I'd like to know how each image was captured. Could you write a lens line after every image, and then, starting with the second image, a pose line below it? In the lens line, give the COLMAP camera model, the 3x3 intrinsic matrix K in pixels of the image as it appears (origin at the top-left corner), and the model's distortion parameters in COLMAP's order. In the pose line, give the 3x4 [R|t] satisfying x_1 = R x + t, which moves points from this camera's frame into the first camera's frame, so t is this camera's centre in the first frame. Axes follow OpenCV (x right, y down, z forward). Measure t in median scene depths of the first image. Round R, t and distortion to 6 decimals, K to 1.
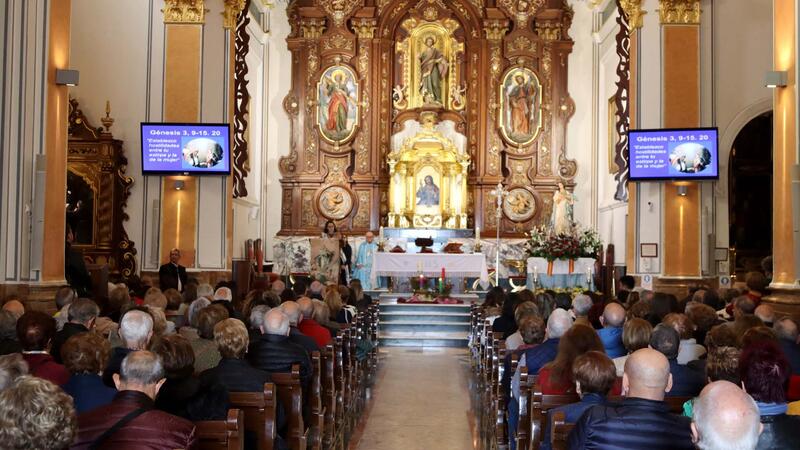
lens RADIAL K [[1123.8, 0, 400.0], [0, 1123.8, 225.0], [0, 0, 1]] dist [0.005672, 0.001840]
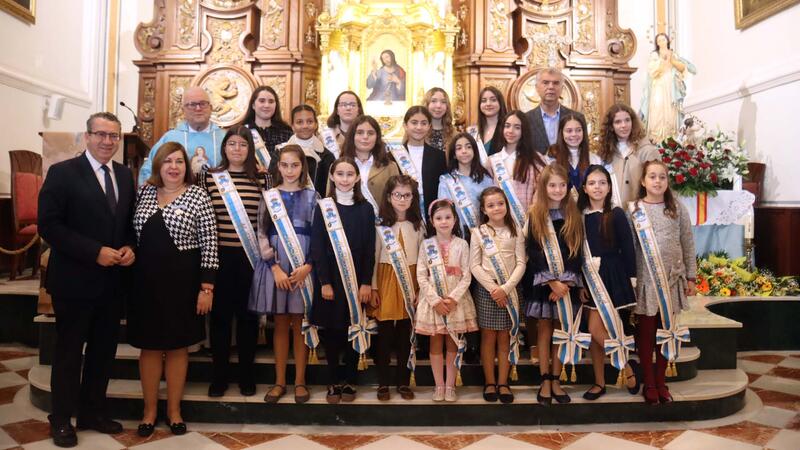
lens RADIAL K [[654.7, 0, 401.8], [0, 654.7, 190.8], [0, 0, 1]] dist [-0.160031, 0.158767]
pose [[0.998994, -0.002588, 0.044777, 0.017651], [0.001885, 0.999875, 0.015723, 0.022427], [-0.044812, -0.015623, 0.998873, 0.667034]]
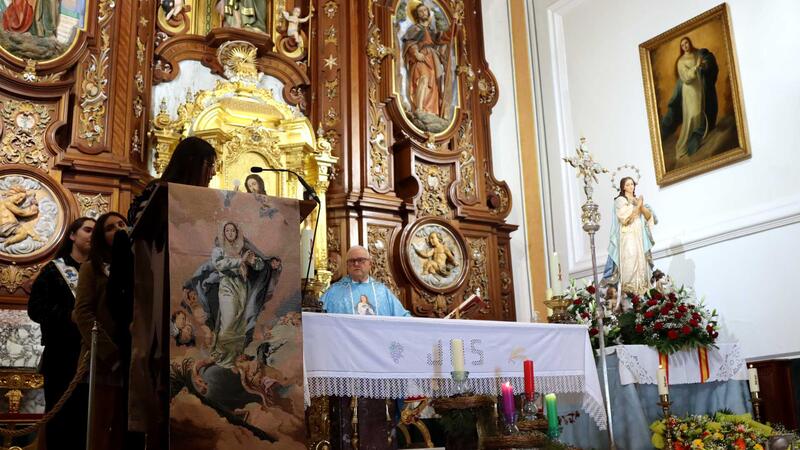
lens RADIAL K [[874.2, 0, 403.0], [0, 874.2, 198.4], [0, 0, 1]] dist [-0.118301, 0.039311]
pose [[0.822770, 0.106632, 0.558282, -0.108975], [0.035164, 0.970812, -0.237248, 0.043421], [-0.567285, 0.214832, 0.795006, 0.711324]]
